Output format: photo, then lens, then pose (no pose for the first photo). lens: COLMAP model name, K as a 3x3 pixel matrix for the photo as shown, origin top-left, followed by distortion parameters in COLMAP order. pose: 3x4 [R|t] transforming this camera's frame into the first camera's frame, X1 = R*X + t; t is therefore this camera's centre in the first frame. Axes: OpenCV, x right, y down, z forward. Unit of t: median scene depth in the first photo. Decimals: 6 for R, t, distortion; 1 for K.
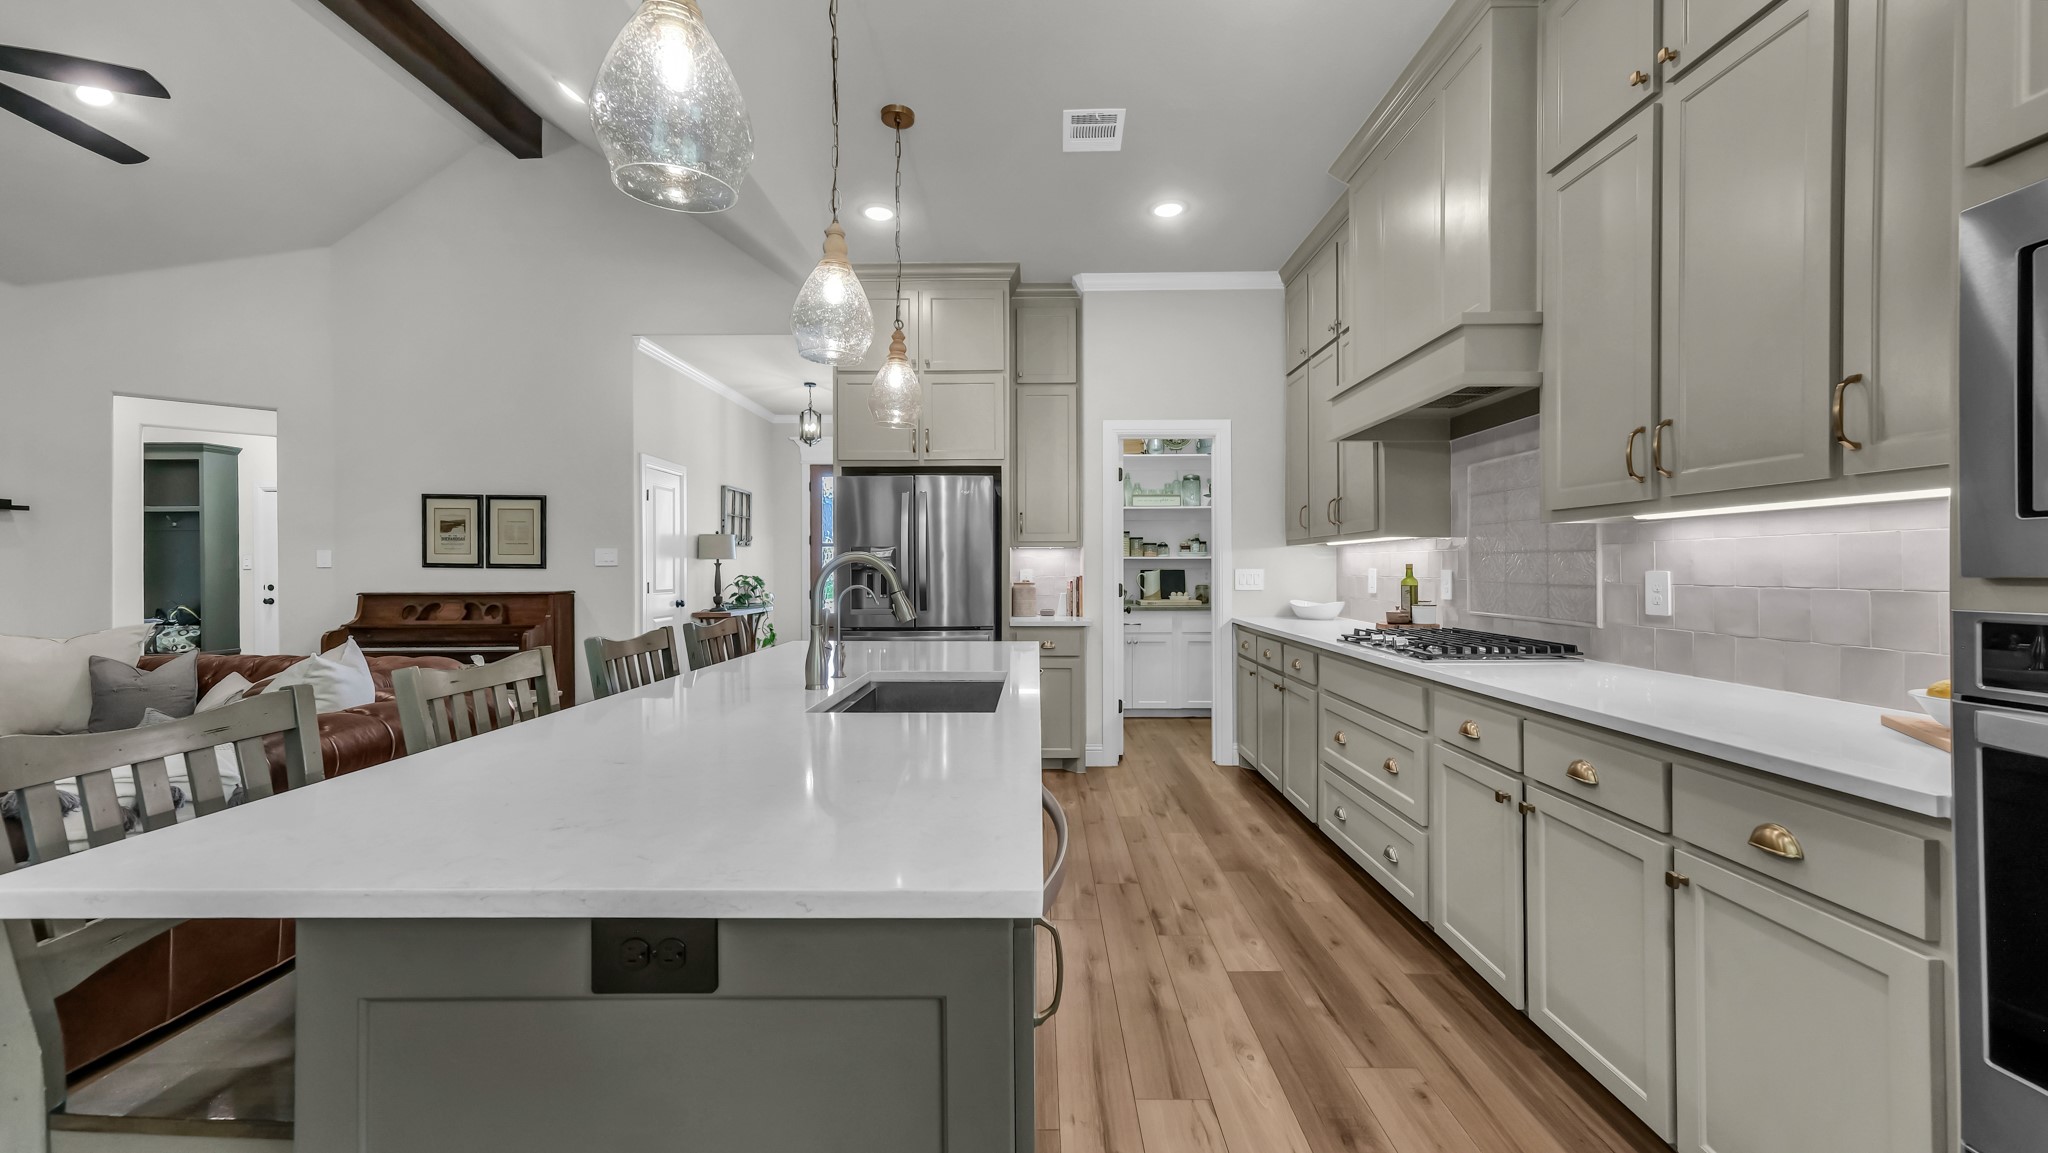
lens RADIAL K [[771.7, 0, 1028.5], [0, 771.7, 567.9], [0, 0, 1]] dist [0.001434, 0.000198]
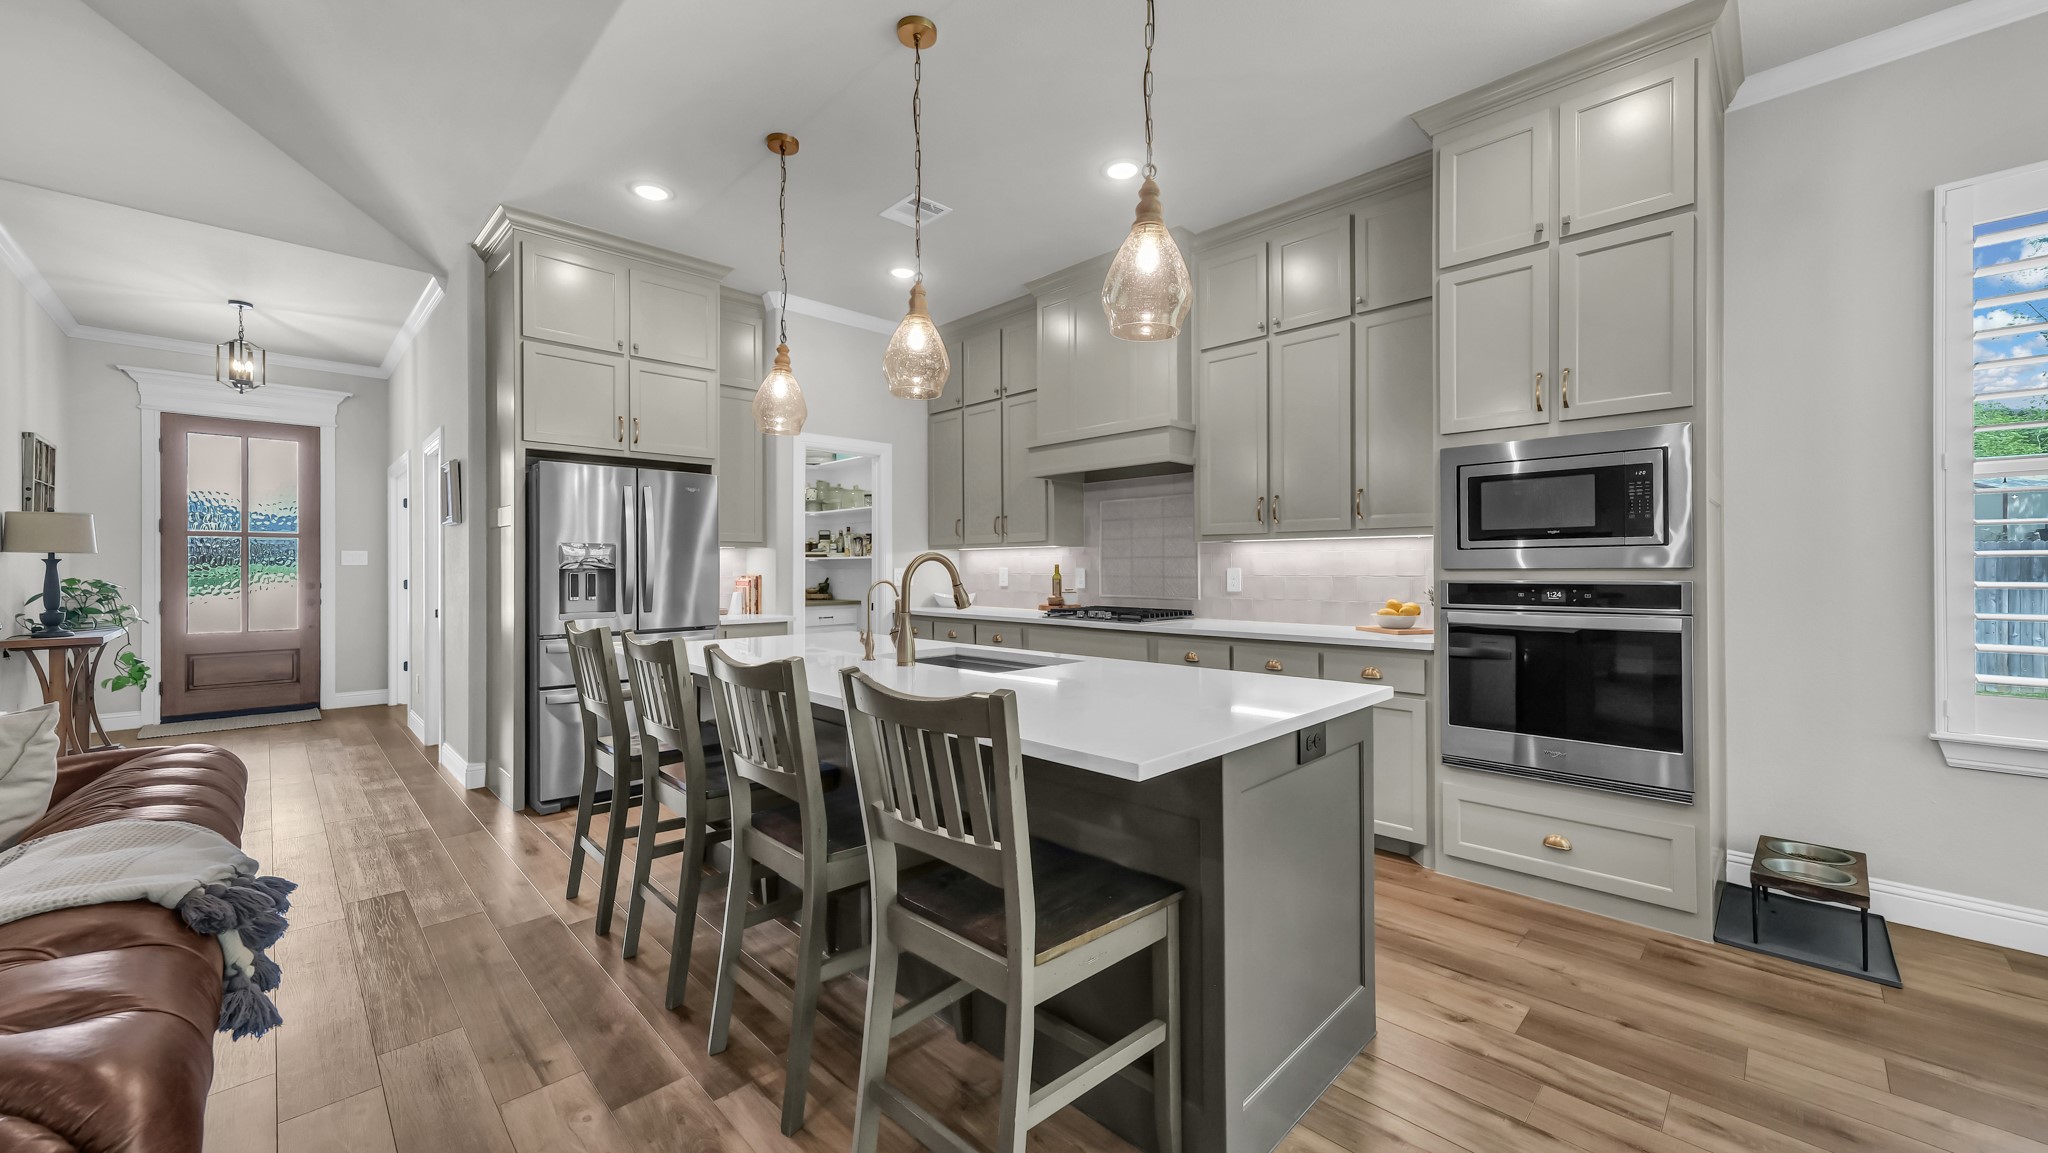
lens RADIAL K [[767.5, 0, 1026.4], [0, 767.5, 563.9], [0, 0, 1]] dist [0.001442, 0.000348]
pose [[0.697402, 0.004035, 0.716669, -0.387224], [0.000517, 0.999981, -0.006134, 0.001741], [-0.716680, 0.004648, 0.697387, 0.012660]]
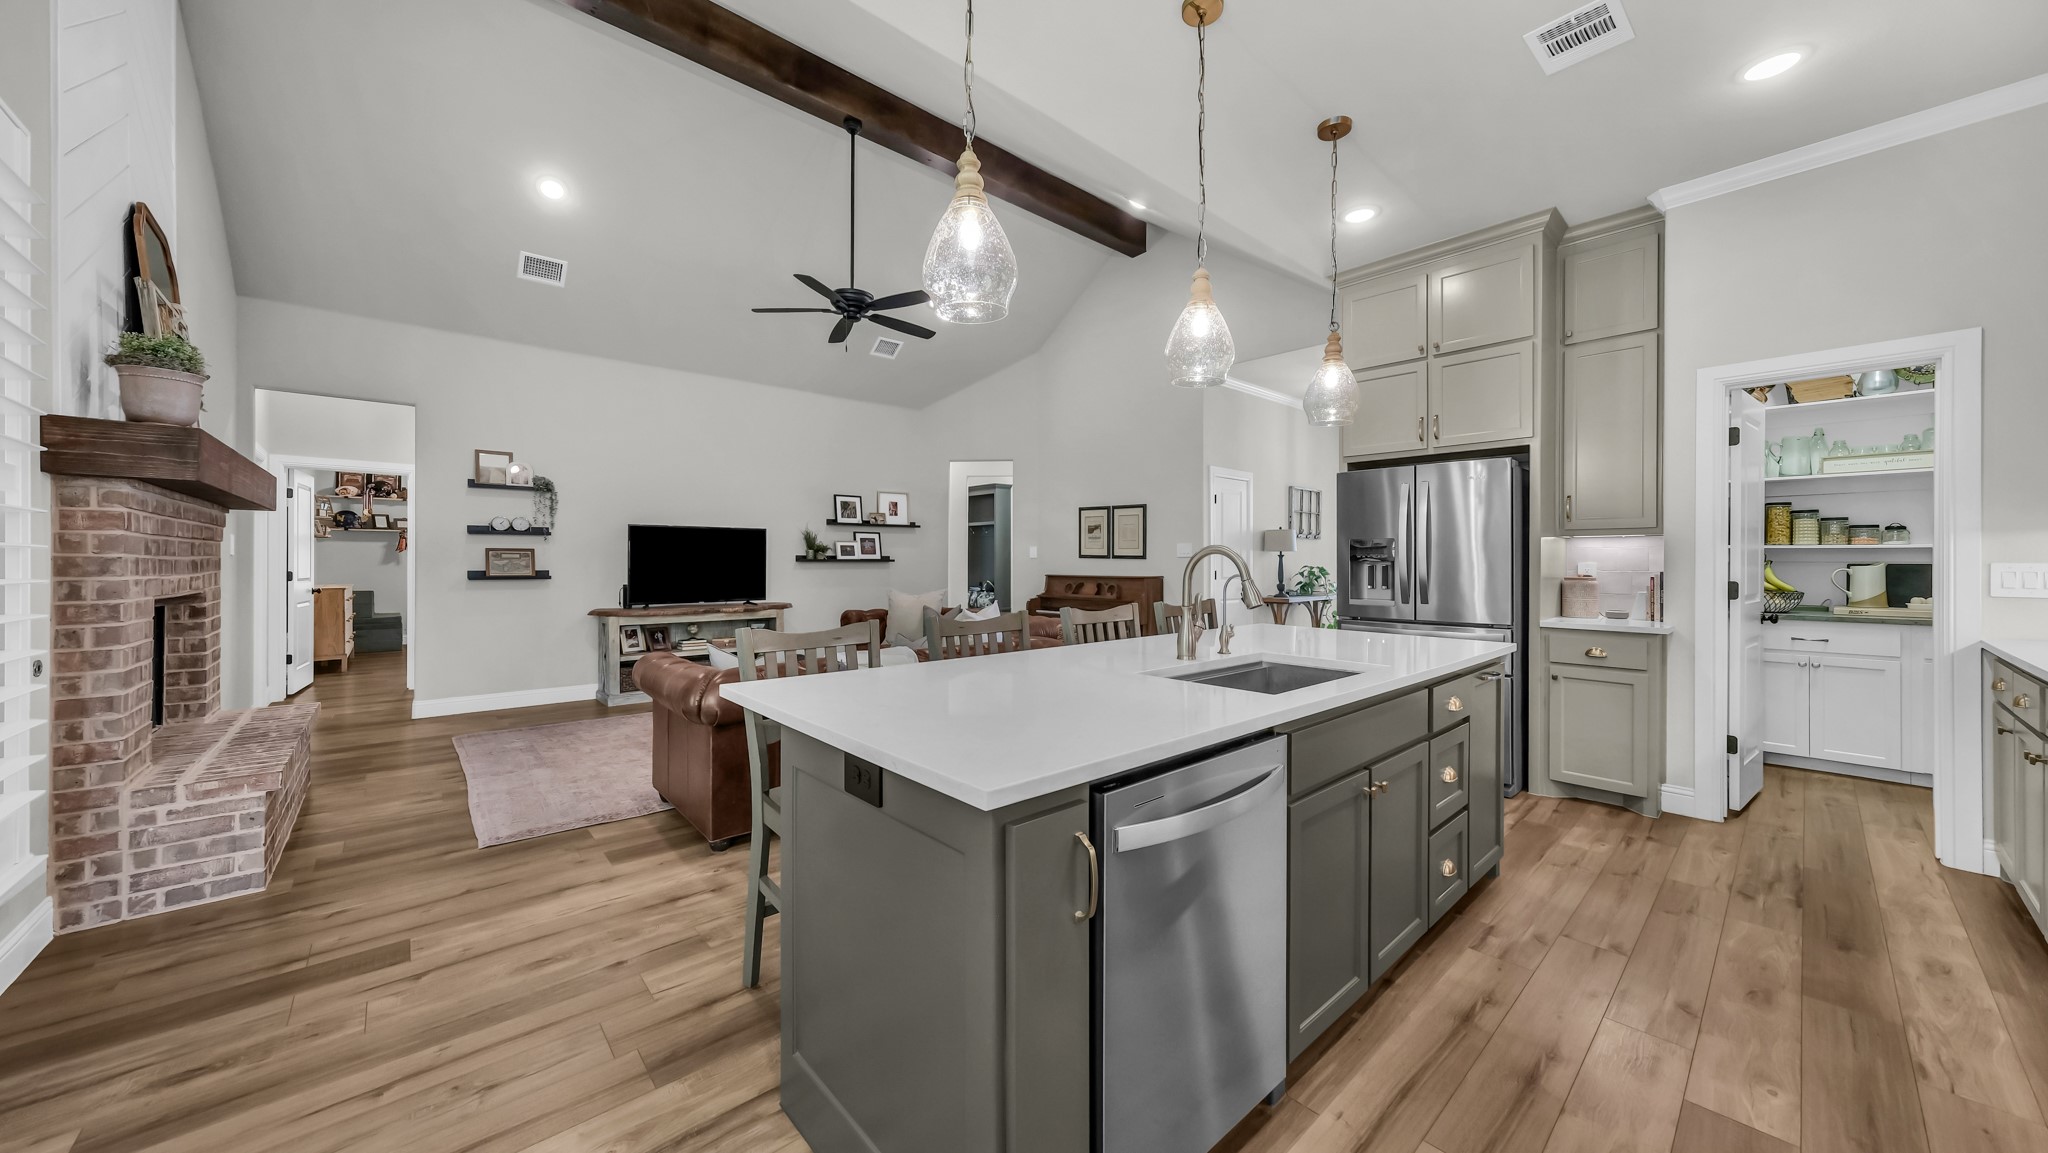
lens RADIAL K [[703.8, 0, 1030.3], [0, 703.8, 556.2], [0, 0, 1]] dist [-0.001798, 0.003918]
pose [[0.680649, -0.000018, -0.732609, 0.139231], [-0.003139, 0.999991, -0.002941, 0.000062], [0.732603, 0.004302, 0.680643, 0.028119]]
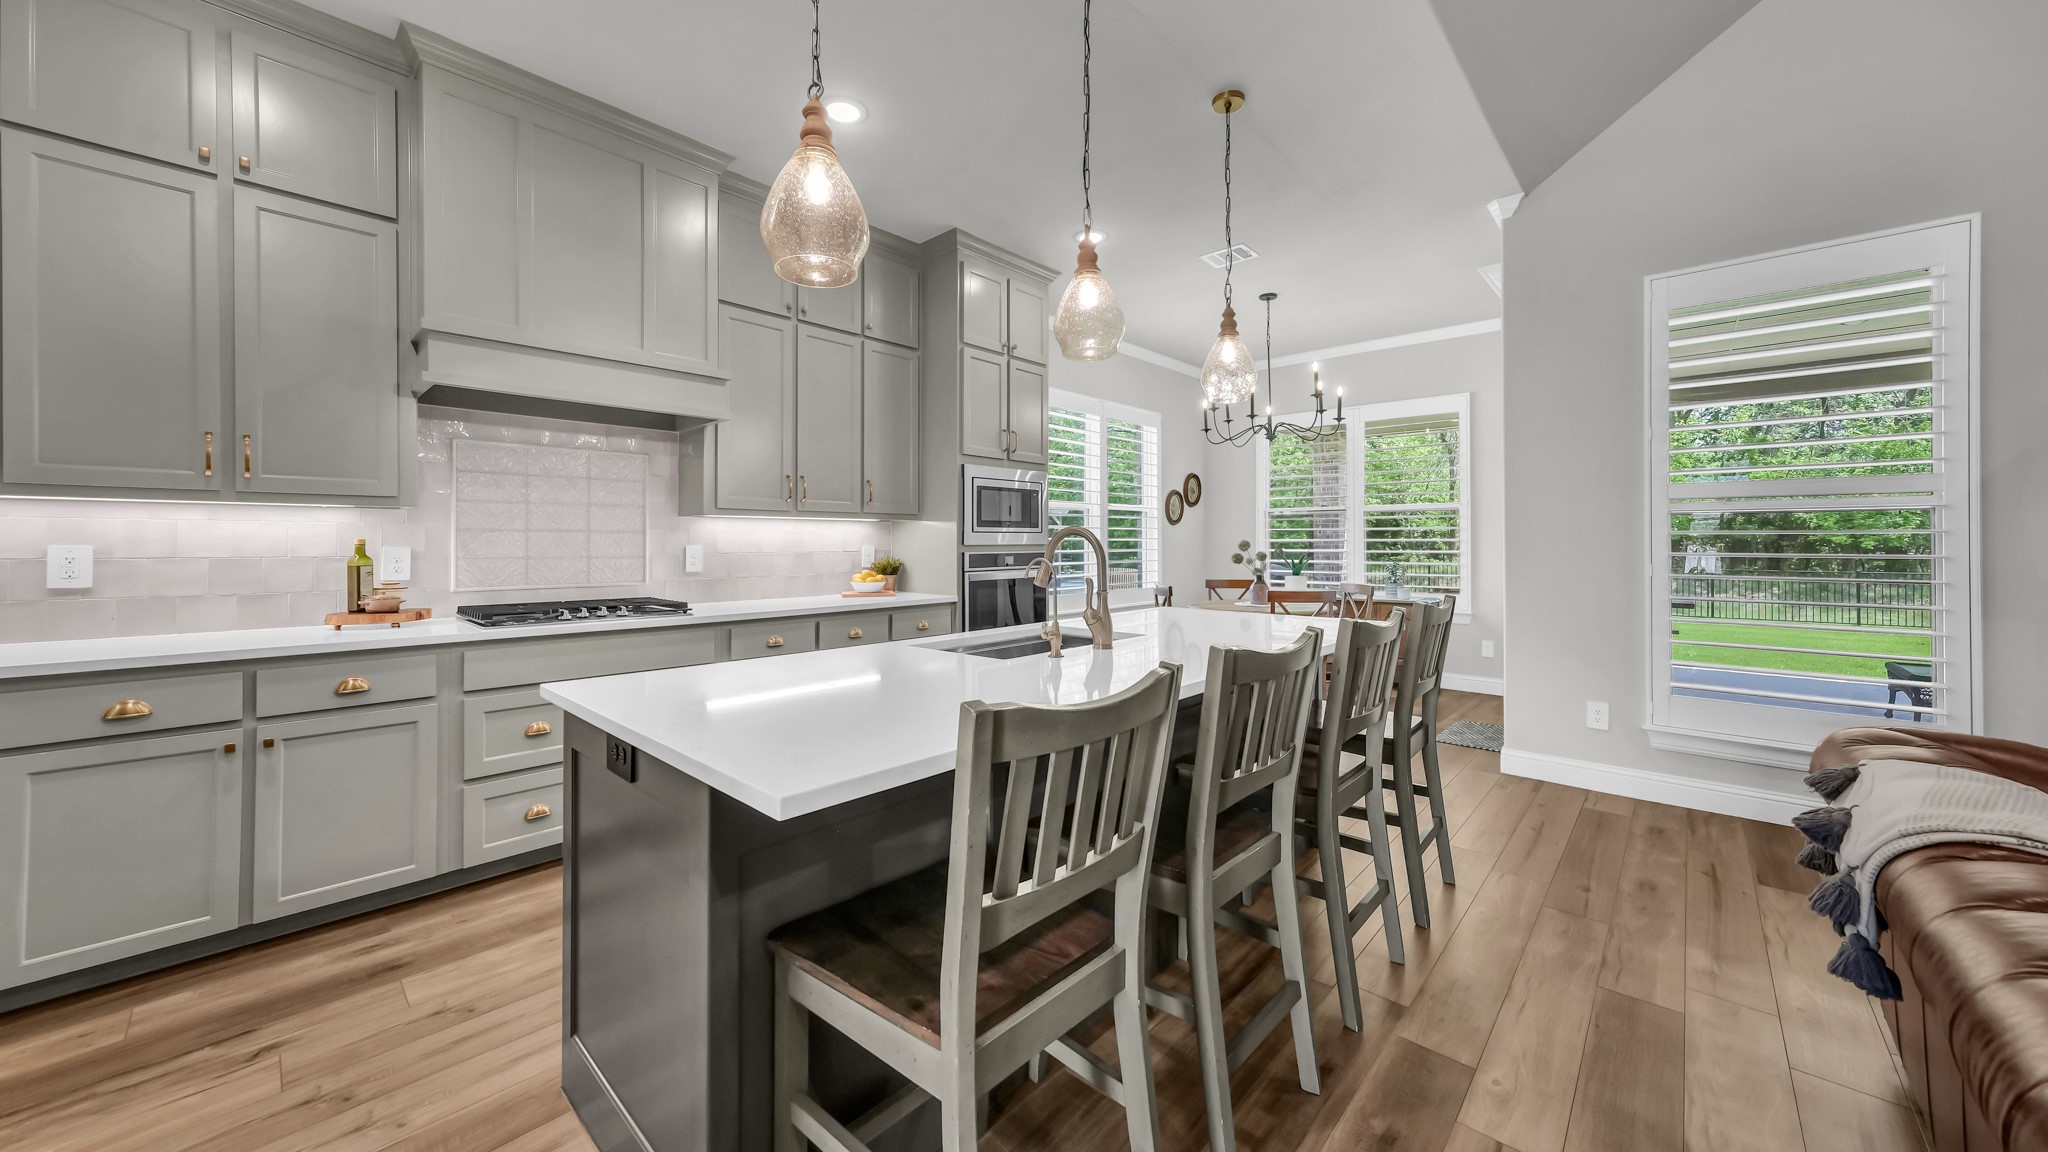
lens RADIAL K [[709.6, 0, 1034.4], [0, 709.6, 540.5], [0, 0, 1]] dist [-0.000904, -0.000032]
pose [[-0.749623, 0.005834, 0.661839, -0.336976], [0.003019, 0.999981, -0.005396, 0.001389], [-0.661858, -0.002047, -0.749627, 0.703740]]
